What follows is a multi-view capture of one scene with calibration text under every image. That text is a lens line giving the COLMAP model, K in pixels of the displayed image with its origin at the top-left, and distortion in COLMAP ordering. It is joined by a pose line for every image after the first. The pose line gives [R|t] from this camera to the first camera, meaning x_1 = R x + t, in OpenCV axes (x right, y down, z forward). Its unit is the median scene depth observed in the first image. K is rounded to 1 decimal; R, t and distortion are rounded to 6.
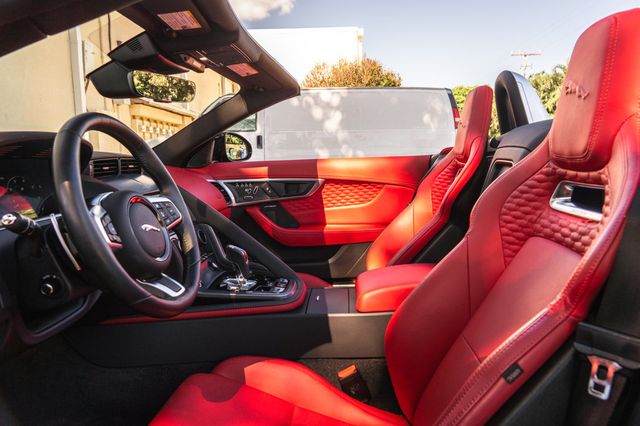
lens RADIAL K [[453.5, 0, 313.6], [0, 453.5, 216.2], [0, 0, 1]] dist [-0.023222, -0.000103]
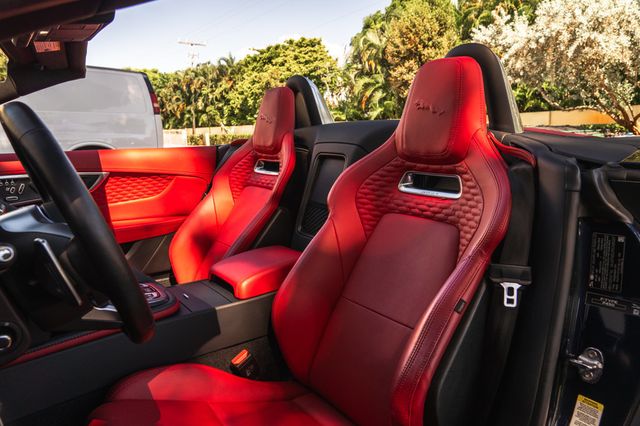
lens RADIAL K [[453.5, 0, 313.6], [0, 453.5, 216.2], [0, 0, 1]] dist [-0.023222, -0.000103]
pose [[0.783404, -0.092668, 0.614566, -0.219205], [0.072056, 0.995696, 0.058287, -0.017363], [-0.617322, -0.001379, 0.786709, 0.036629]]
